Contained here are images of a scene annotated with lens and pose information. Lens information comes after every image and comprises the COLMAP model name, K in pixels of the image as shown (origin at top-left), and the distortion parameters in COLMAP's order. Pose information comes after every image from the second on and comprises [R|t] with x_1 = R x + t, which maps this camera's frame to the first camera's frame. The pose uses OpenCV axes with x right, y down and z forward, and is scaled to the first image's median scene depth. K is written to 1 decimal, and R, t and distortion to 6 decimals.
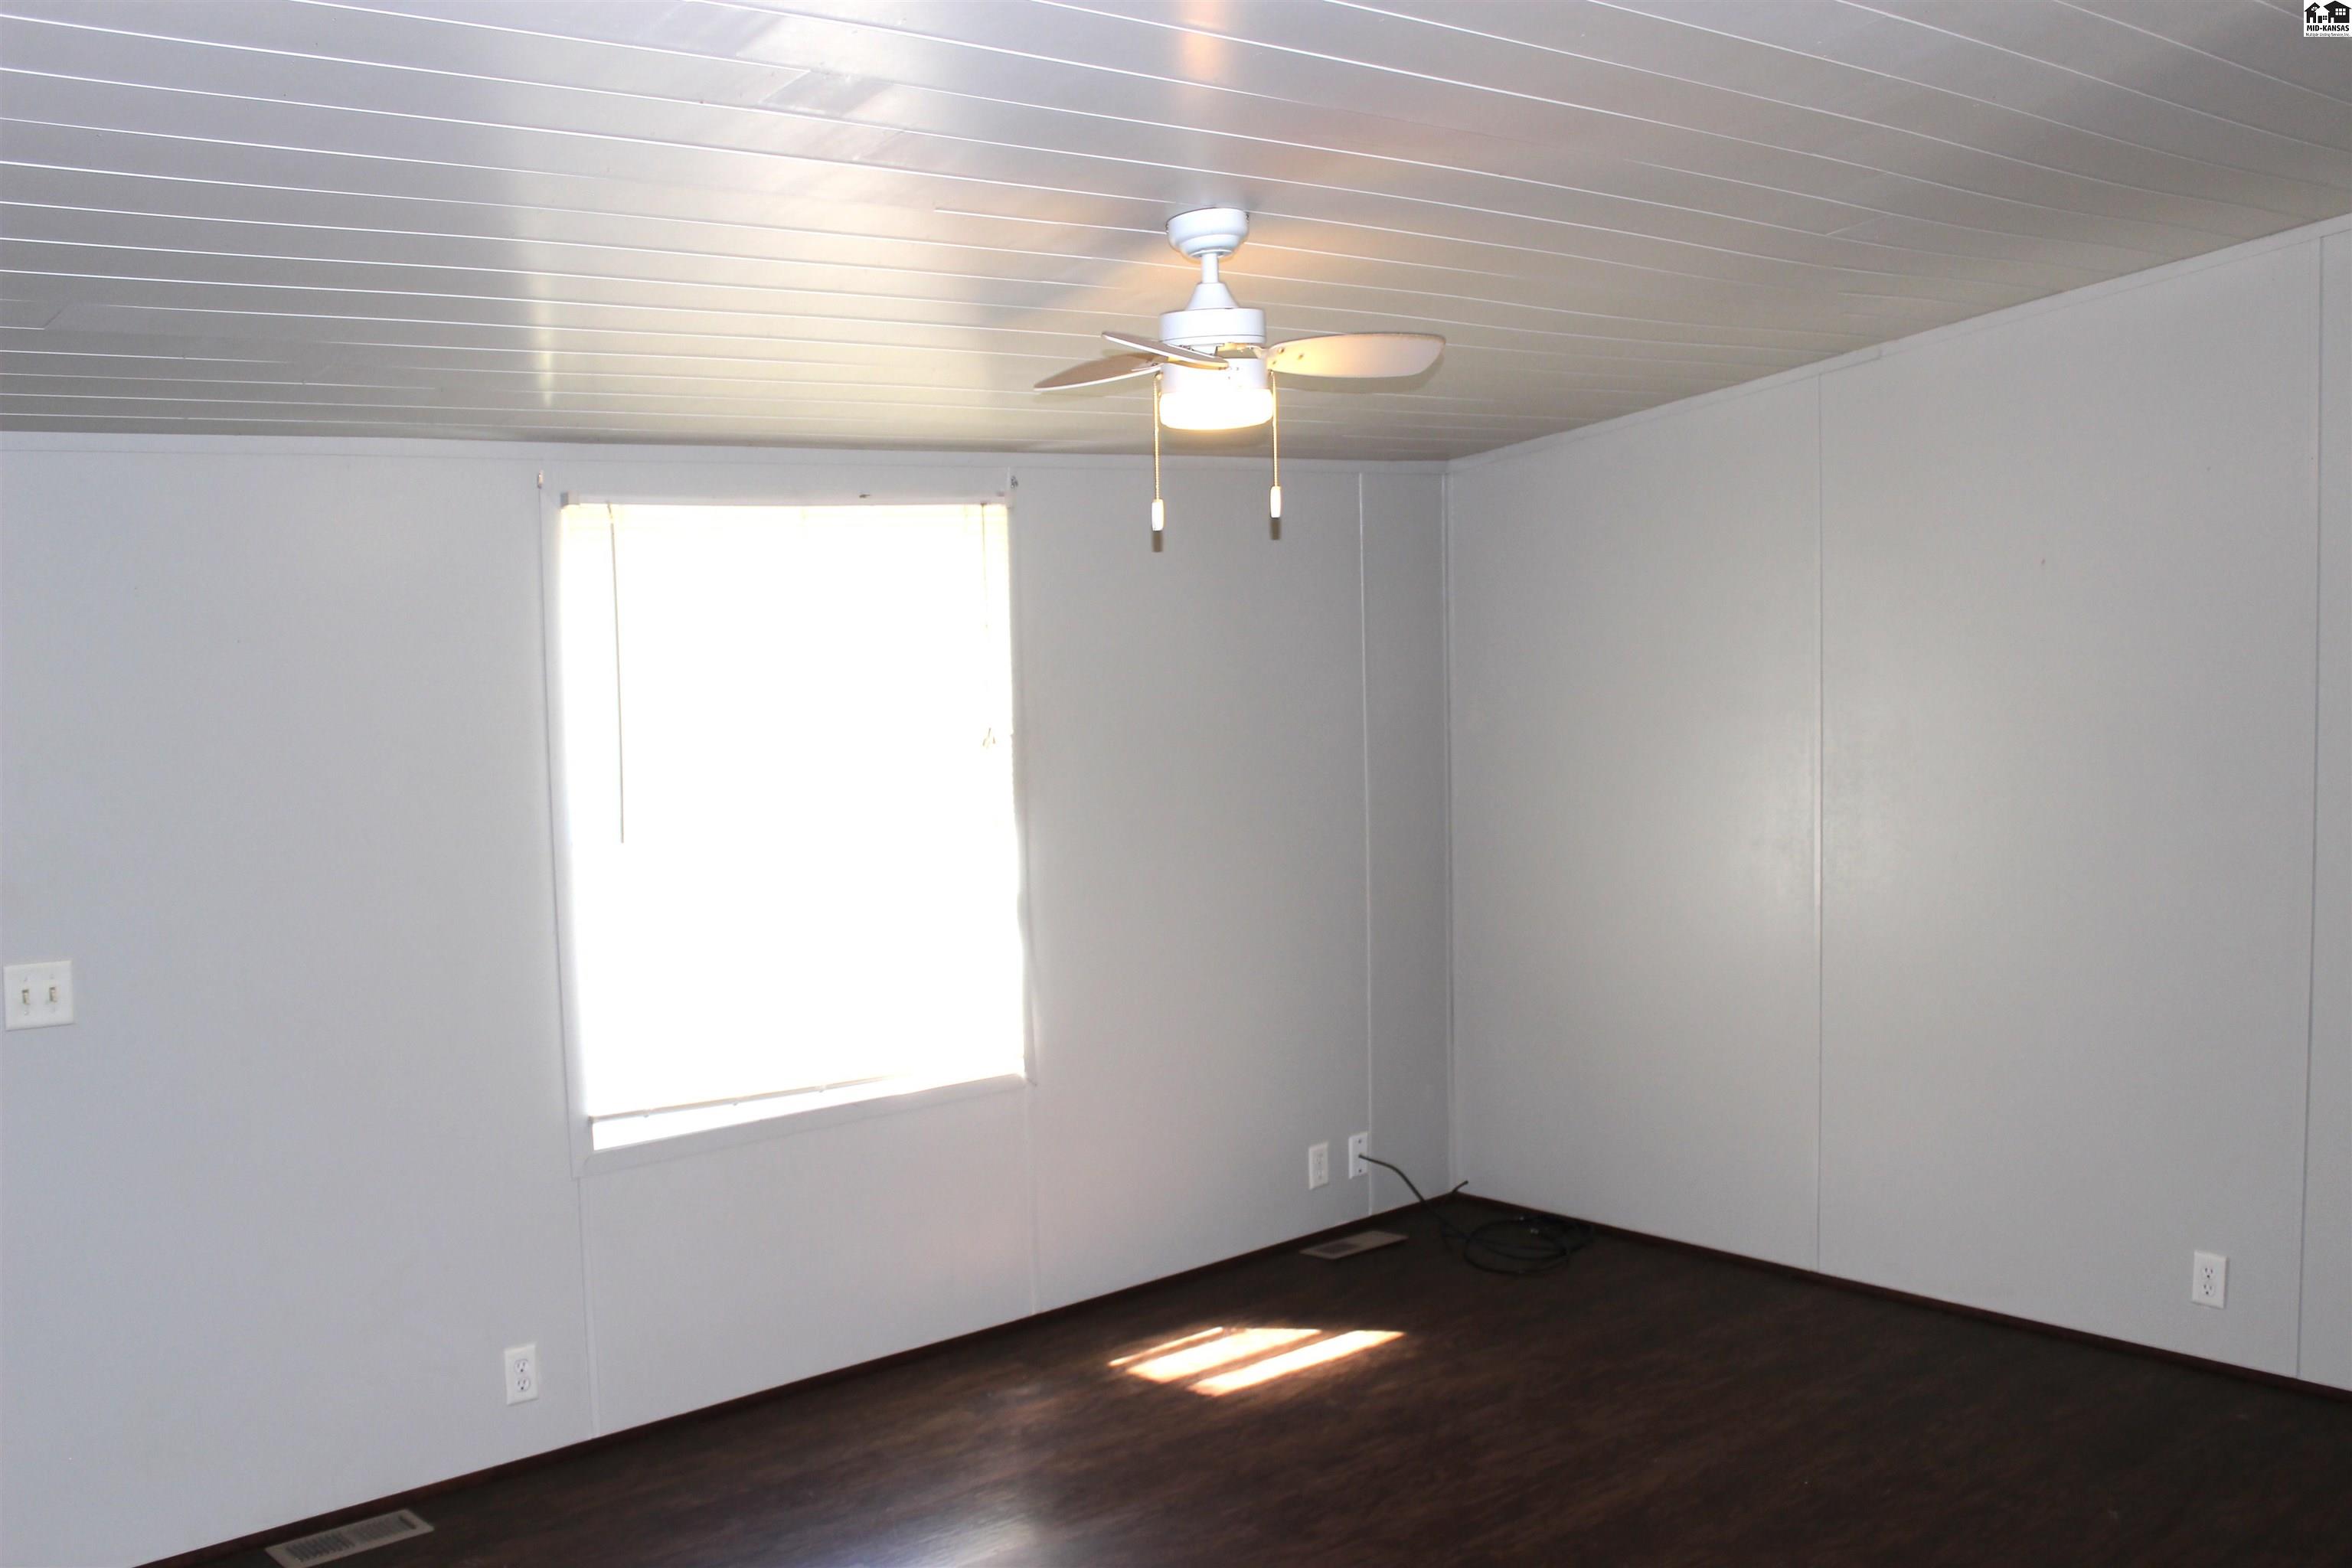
lens RADIAL K [[2271.3, 0, 1176.0], [0, 2271.3, 784.0], [0, 0, 1]] dist [-0.103045, 0.018210]
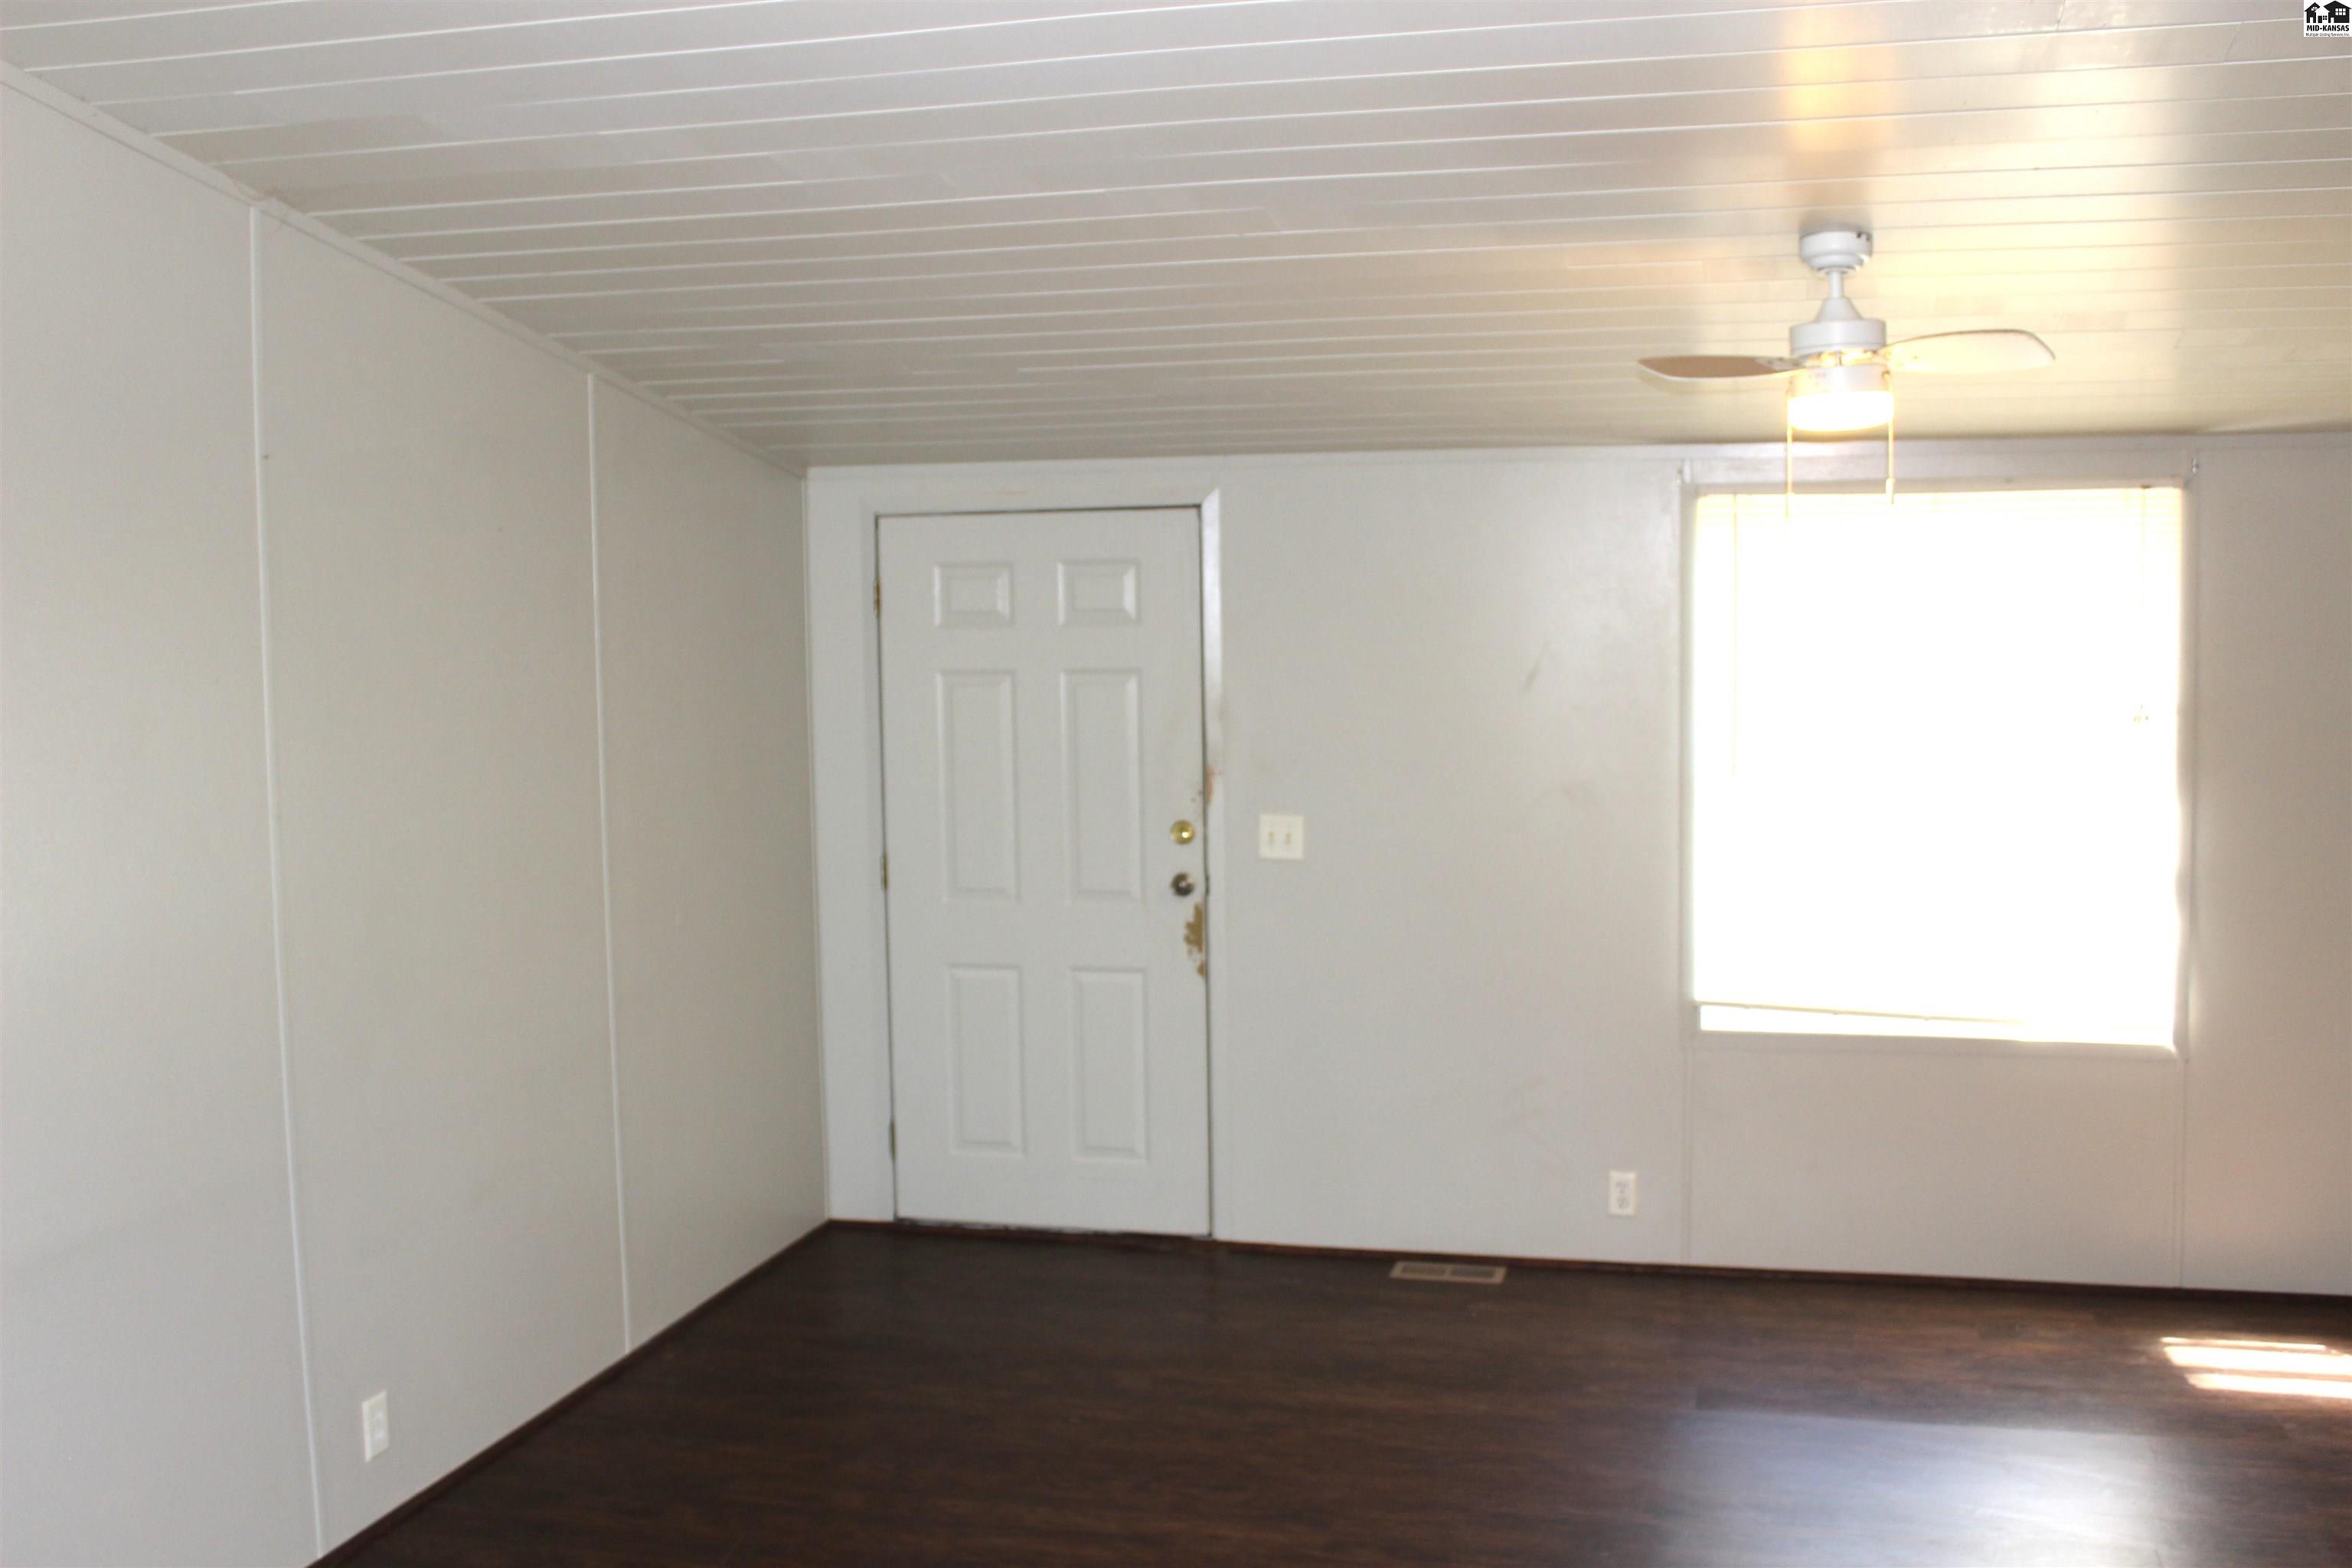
lens RADIAL K [[2291.4, 0, 1176.0], [0, 2291.4, 784.0], [0, 0, 1]] dist [-0.235522, 0.173770]
pose [[0.512949, 0.074716, -0.855161, 0.587280], [-0.070575, 0.996503, 0.044733, -0.002615], [0.855513, 0.037407, 0.516428, 0.118799]]
